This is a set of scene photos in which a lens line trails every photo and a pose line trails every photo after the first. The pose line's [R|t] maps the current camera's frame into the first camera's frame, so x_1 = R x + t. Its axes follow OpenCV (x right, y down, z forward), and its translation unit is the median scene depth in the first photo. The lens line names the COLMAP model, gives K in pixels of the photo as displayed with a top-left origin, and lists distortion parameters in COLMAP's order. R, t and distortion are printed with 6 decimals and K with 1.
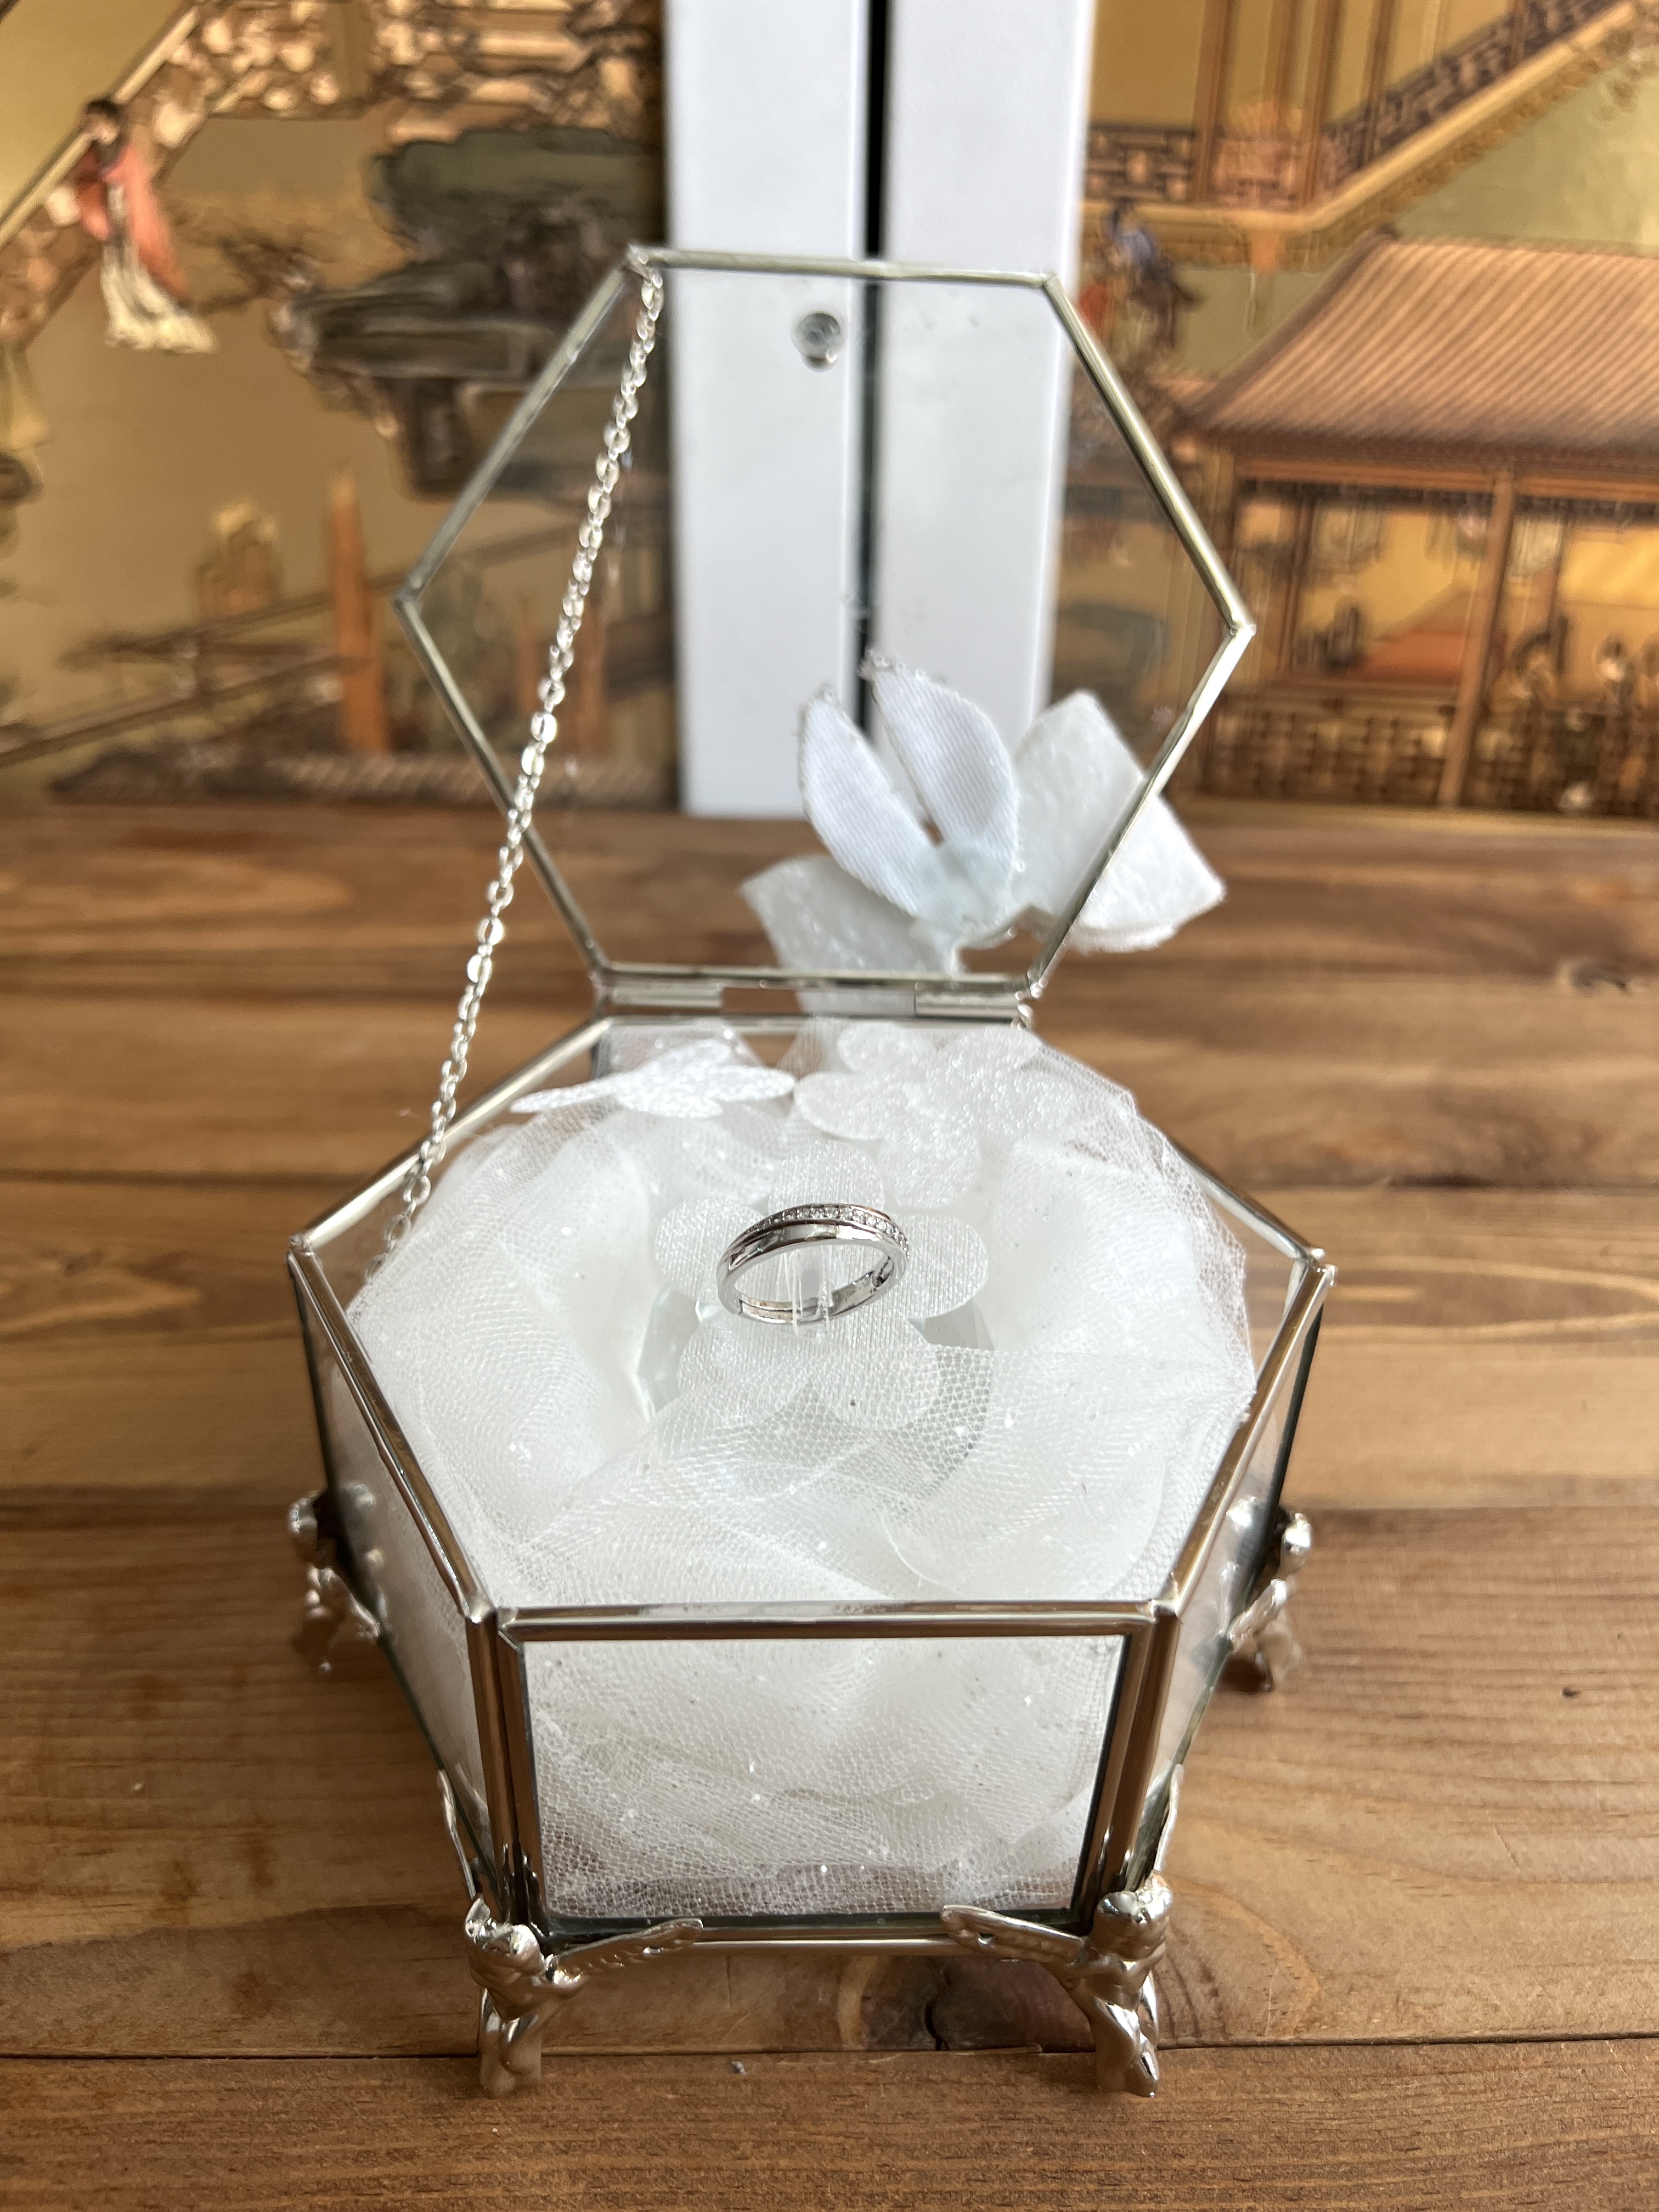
lens RADIAL K [[1713.8, 0, 828.9], [0, 1713.8, 1119.5], [0, 0, 1]] dist [-0.002140, -0.025448]
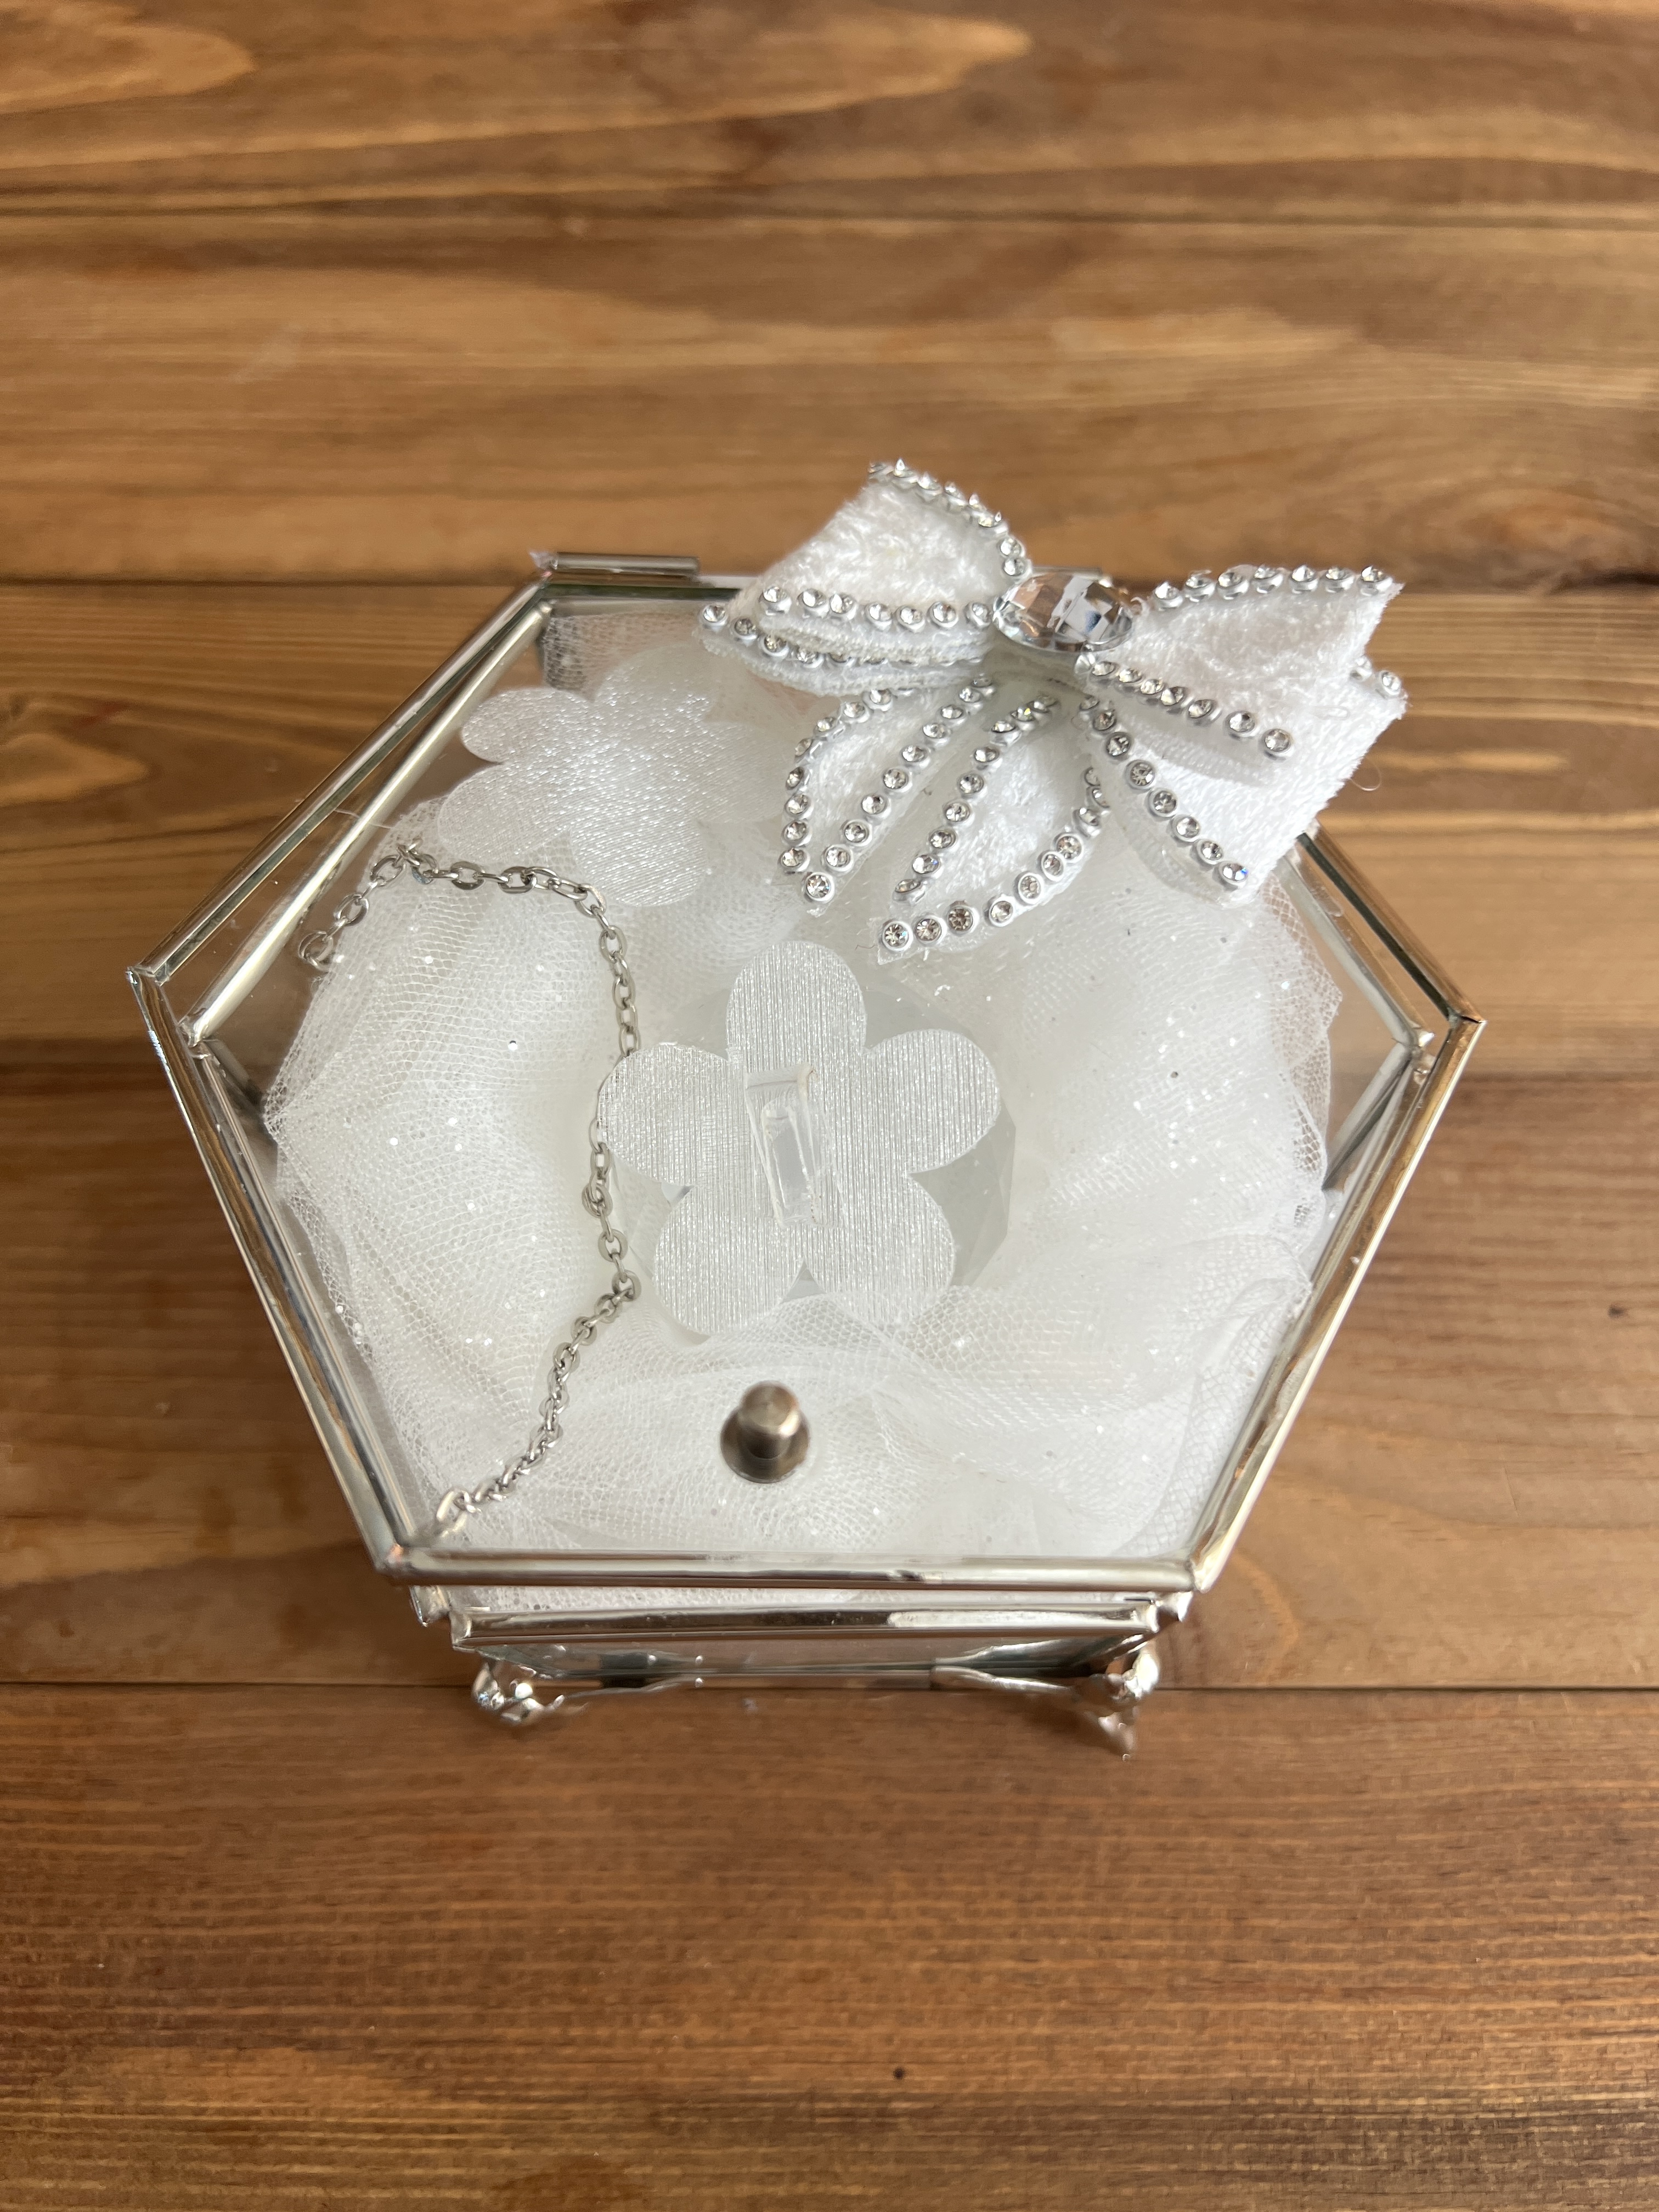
lens RADIAL K [[1713.8, 0, 847.8], [0, 1713.8, 1120.5], [0, 0, 1]] dist [-0.002140, -0.025448]
pose [[0.999058, 0.018193, -0.039398, 0.036212], [0.006910, 0.829609, 0.558302, -0.282334], [0.042842, -0.558048, 0.828702, 0.235338]]
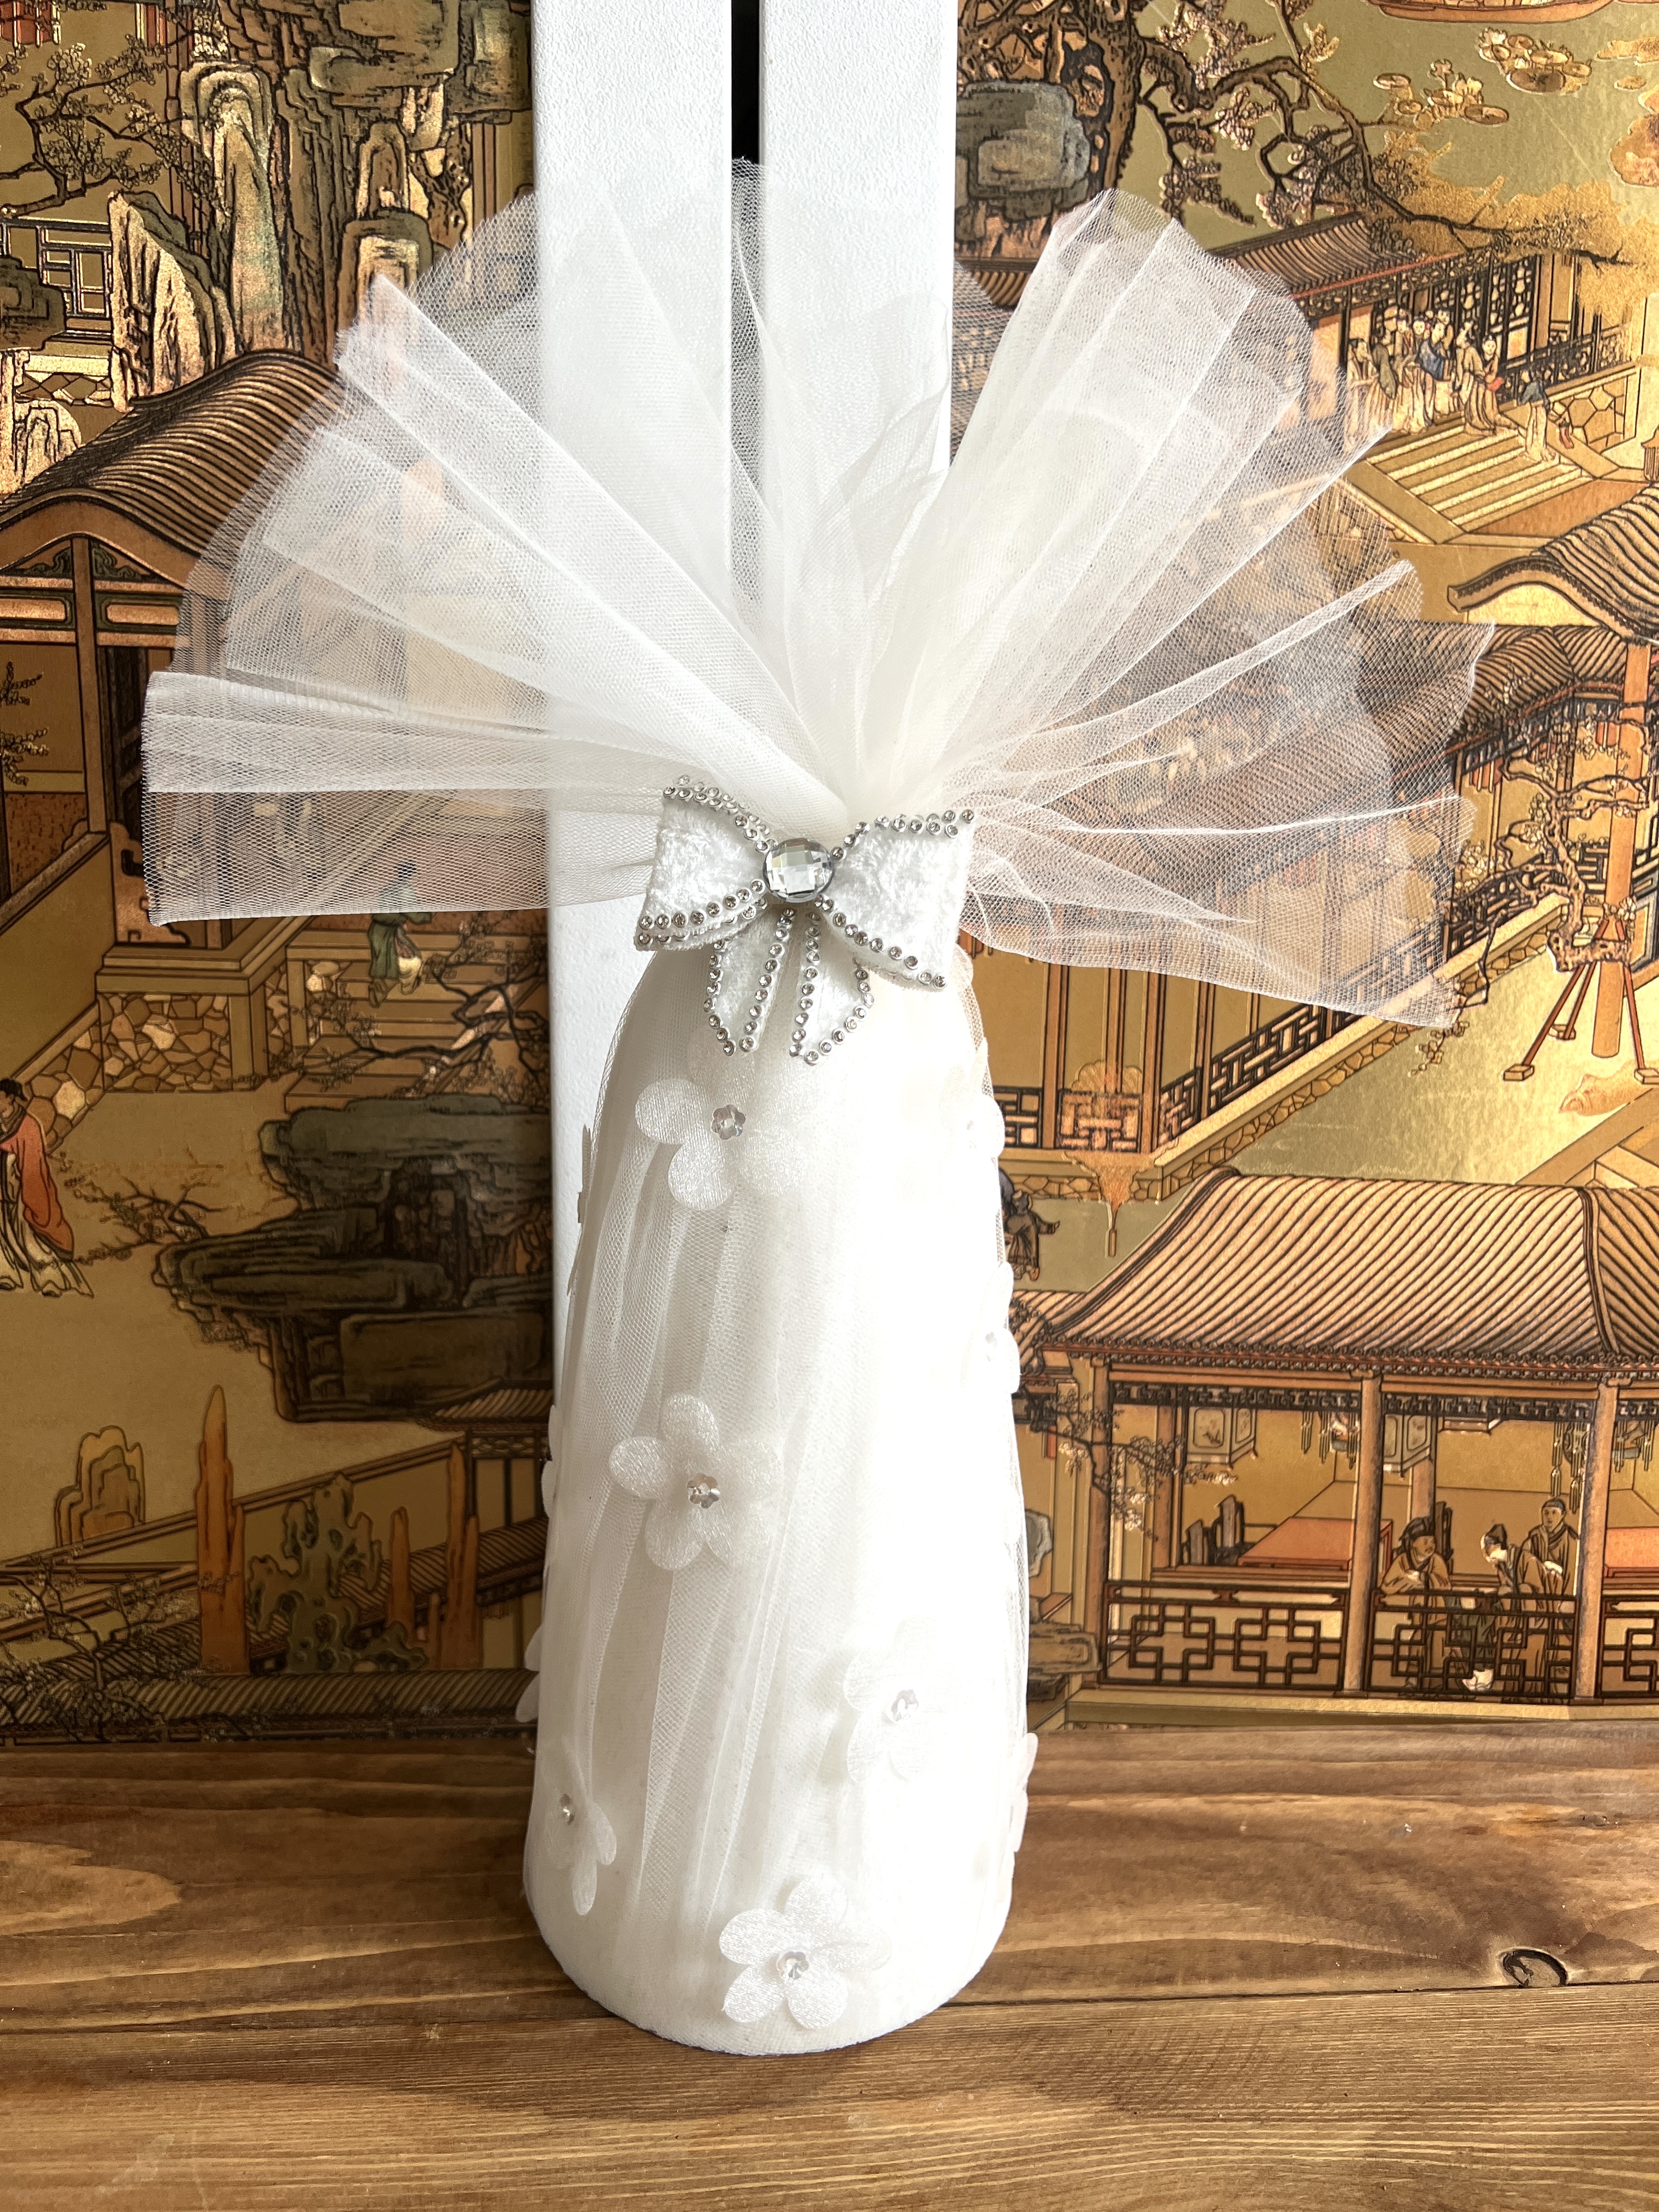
lens RADIAL K [[1713.8, 0, 856.2], [0, 1713.8, 1068.0], [0, 0, 1]] dist [-0.002140, -0.025448]
pose [[0.998440, -0.013174, 0.054257, 0.068085], [0.030928, 0.939550, -0.341011, -0.395107], [-0.046485, 0.342158, 0.938492, -0.031350]]
